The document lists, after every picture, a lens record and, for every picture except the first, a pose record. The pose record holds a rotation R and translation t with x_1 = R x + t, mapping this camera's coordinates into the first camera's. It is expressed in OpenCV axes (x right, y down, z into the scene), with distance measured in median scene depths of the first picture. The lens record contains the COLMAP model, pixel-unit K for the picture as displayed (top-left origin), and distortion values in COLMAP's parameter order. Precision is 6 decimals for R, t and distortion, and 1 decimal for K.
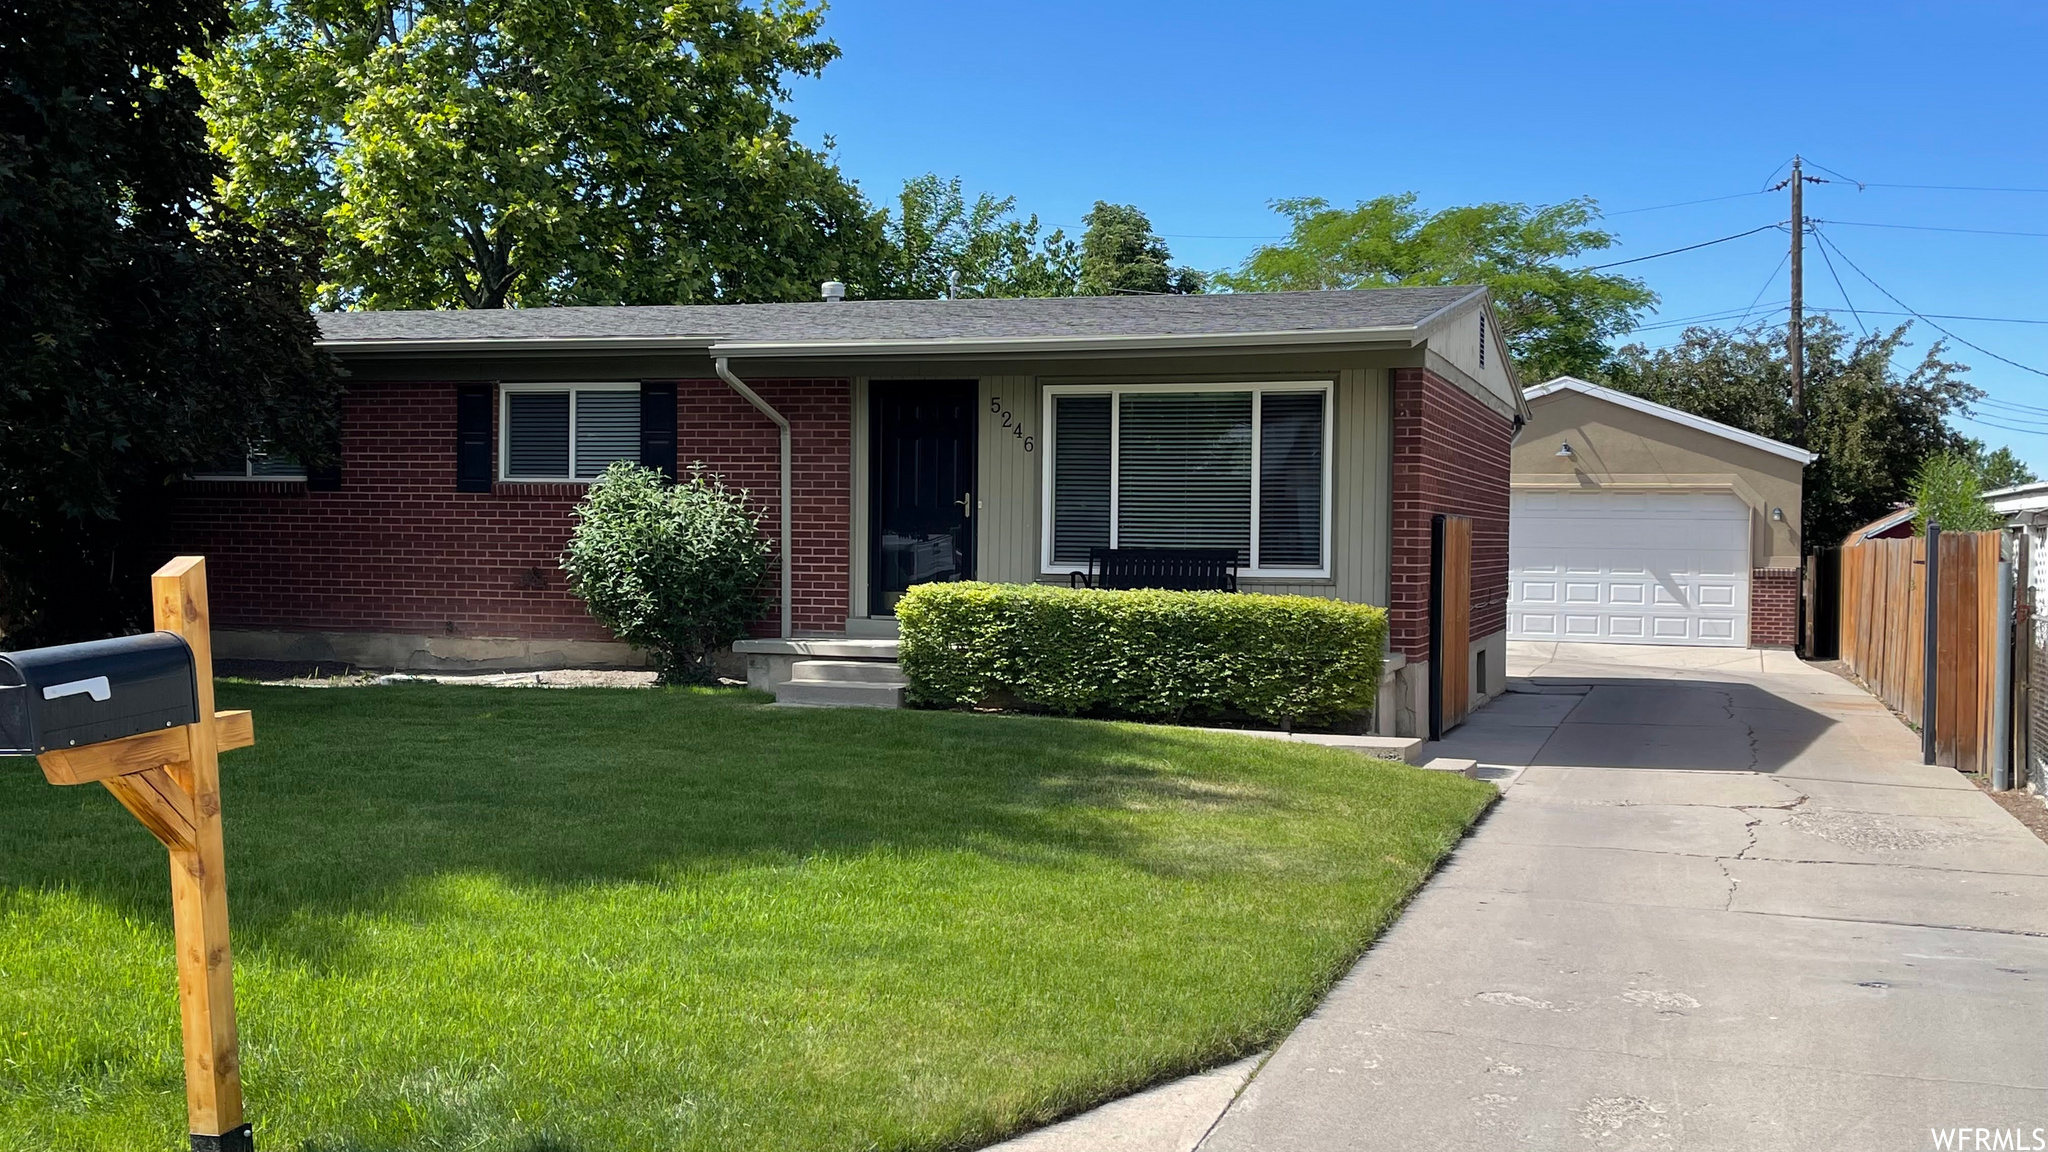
lens RADIAL K [[2129.1, 0, 1012.2], [0, 2129.1, 583.7], [0, 0, 1]] dist [0.027399, 0.000000]
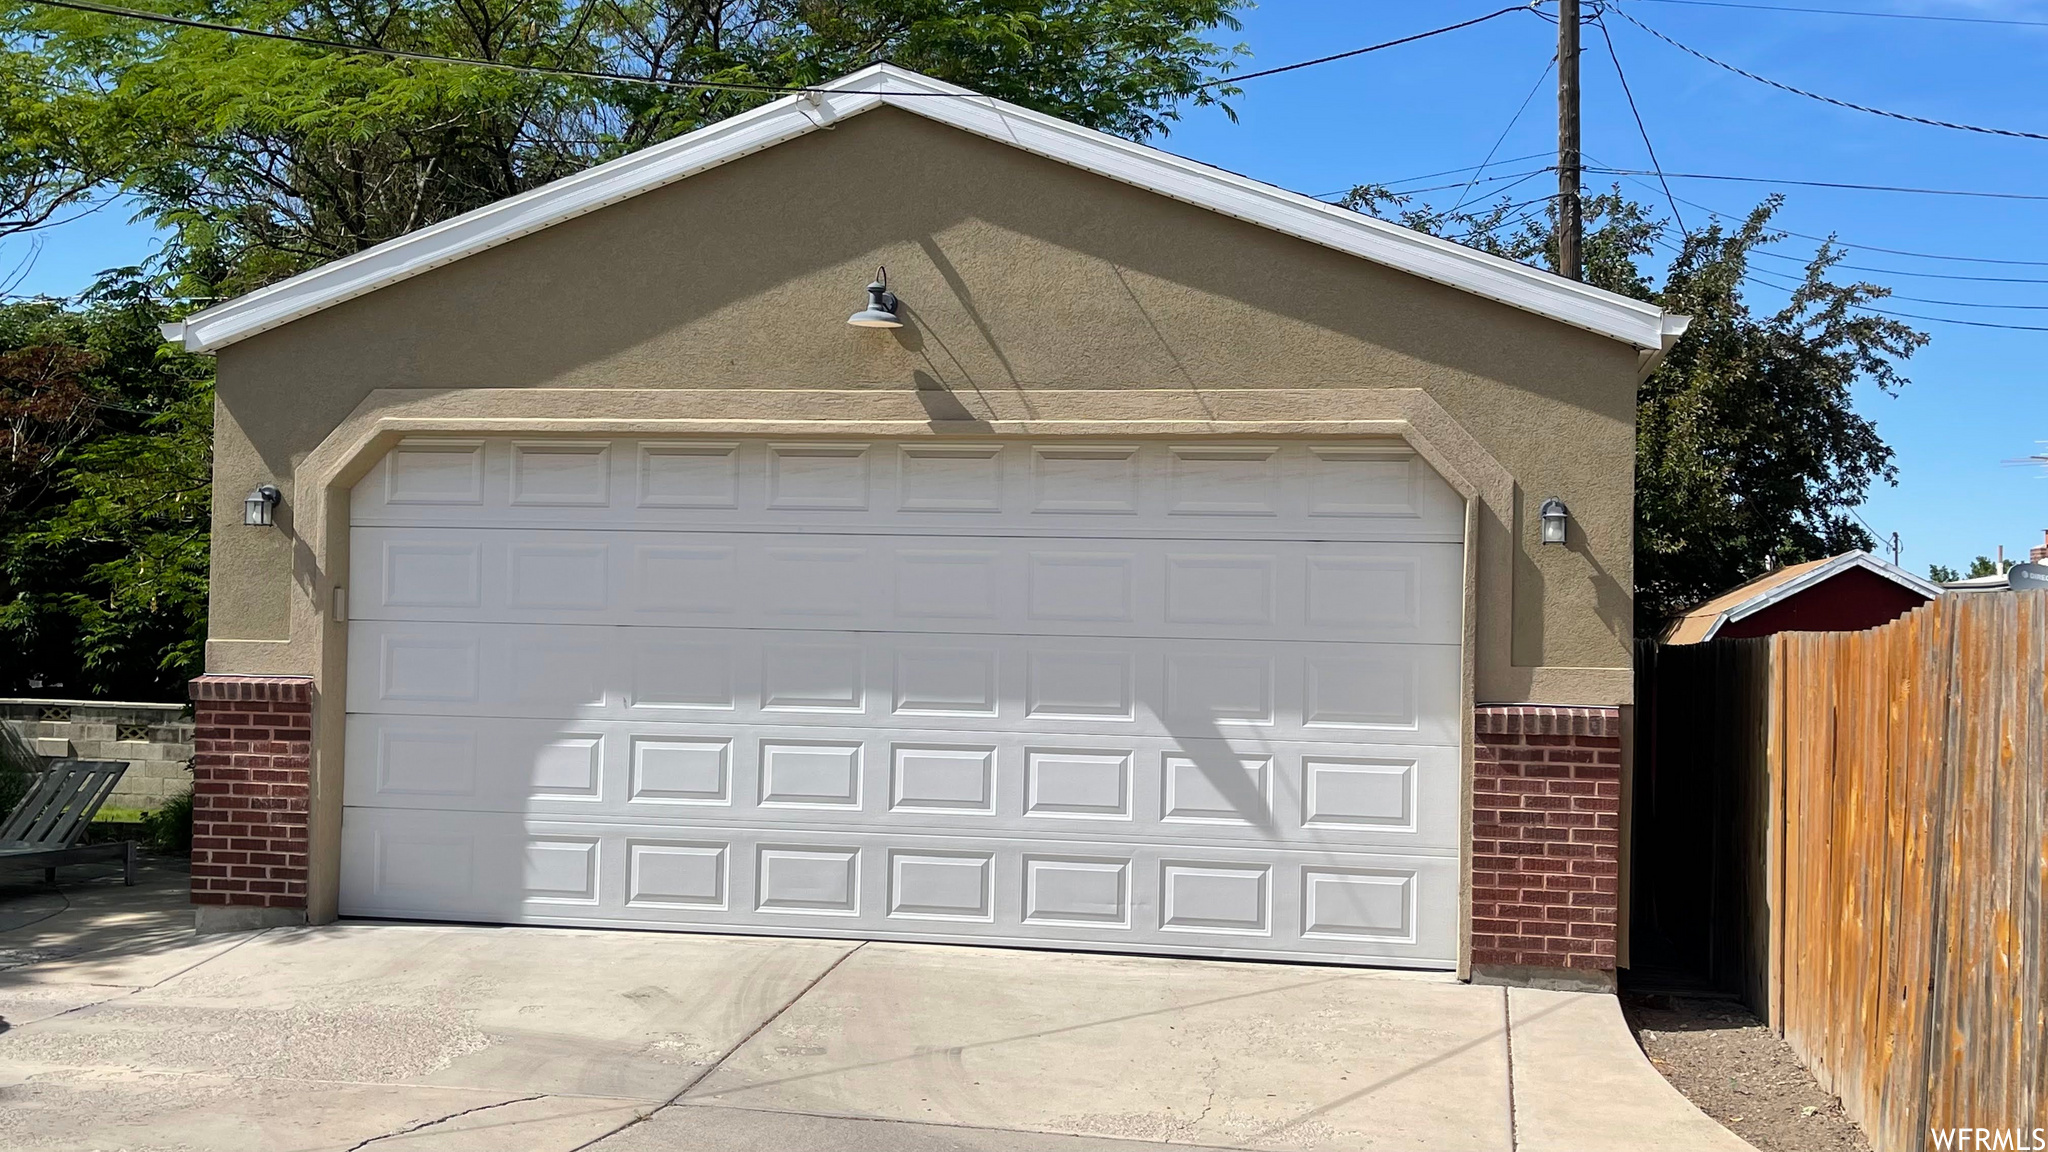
lens RADIAL K [[2152.8, 0, 1031.1], [0, 2152.8, 572.0], [0, 0, 1]] dist [-0.006631, 0.000000]
pose [[0.992823, 0.011997, 0.118990, 0.244038], [-0.006203, 0.998782, -0.048948, -0.010557], [-0.119432, 0.047858, 0.991688, 0.694786]]
